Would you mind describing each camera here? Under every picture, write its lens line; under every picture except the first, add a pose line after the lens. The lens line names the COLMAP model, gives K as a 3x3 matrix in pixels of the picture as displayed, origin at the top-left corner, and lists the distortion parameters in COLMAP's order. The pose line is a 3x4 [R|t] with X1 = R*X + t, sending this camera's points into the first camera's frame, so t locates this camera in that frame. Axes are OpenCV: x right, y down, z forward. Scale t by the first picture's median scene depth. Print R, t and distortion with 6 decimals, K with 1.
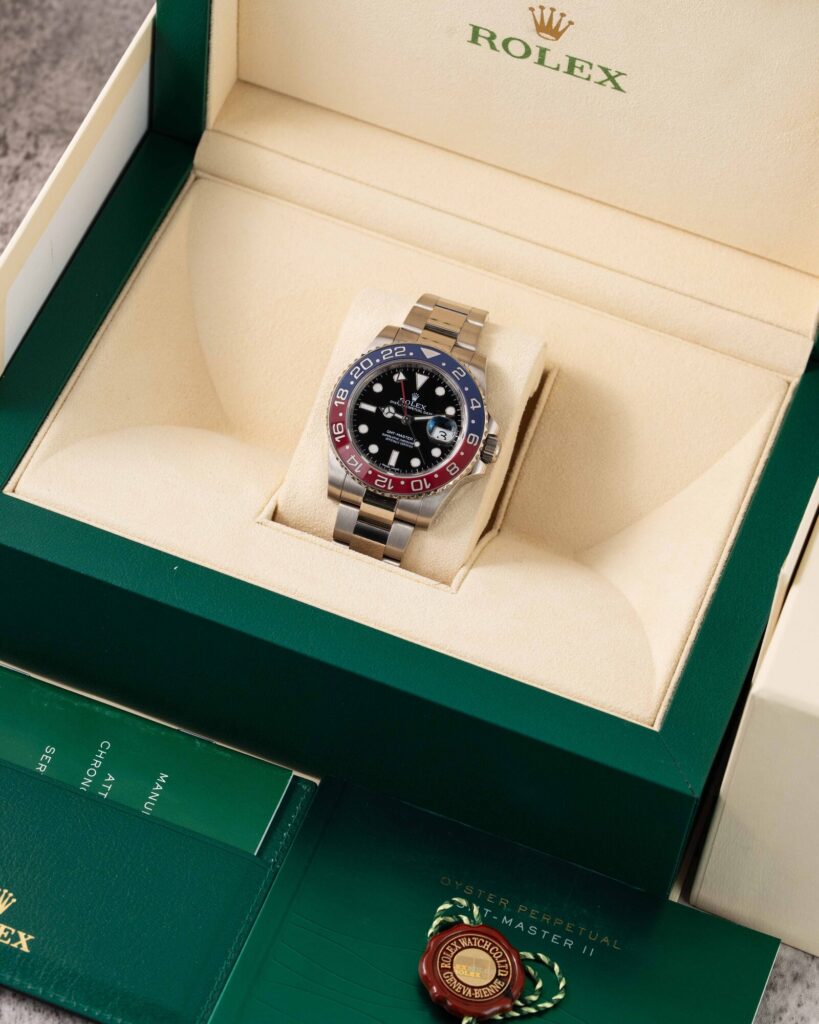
lens RADIAL K [[5107.6, 0, 410.5], [0, 5107.6, 512.4], [0, 0, 1]] dist [-0.173801, 0.000000]
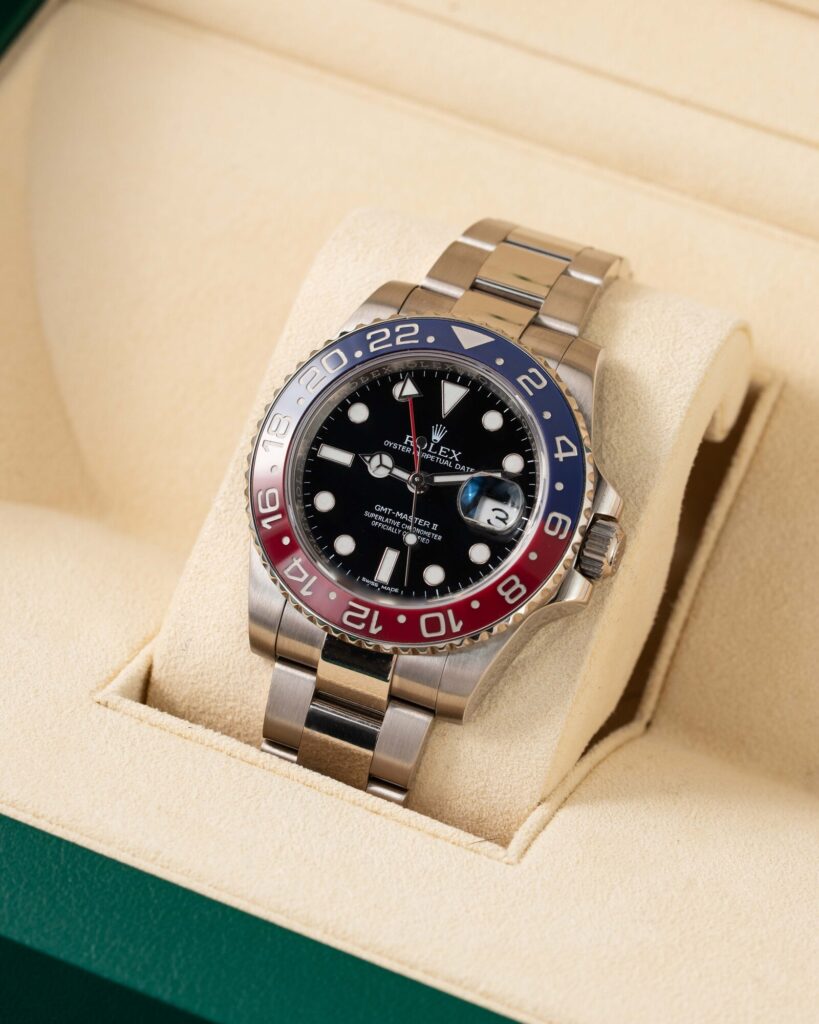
lens RADIAL K [[5107.6, 0, 406.5], [0, 5107.6, 511.9], [0, 0, 1]] dist [-0.173801, 0.000000]
pose [[0.991149, 0.005394, -0.132643, 0.058668], [-0.009560, 0.999480, -0.030794, -0.001320], [0.132408, 0.031790, 0.990685, 0.541761]]
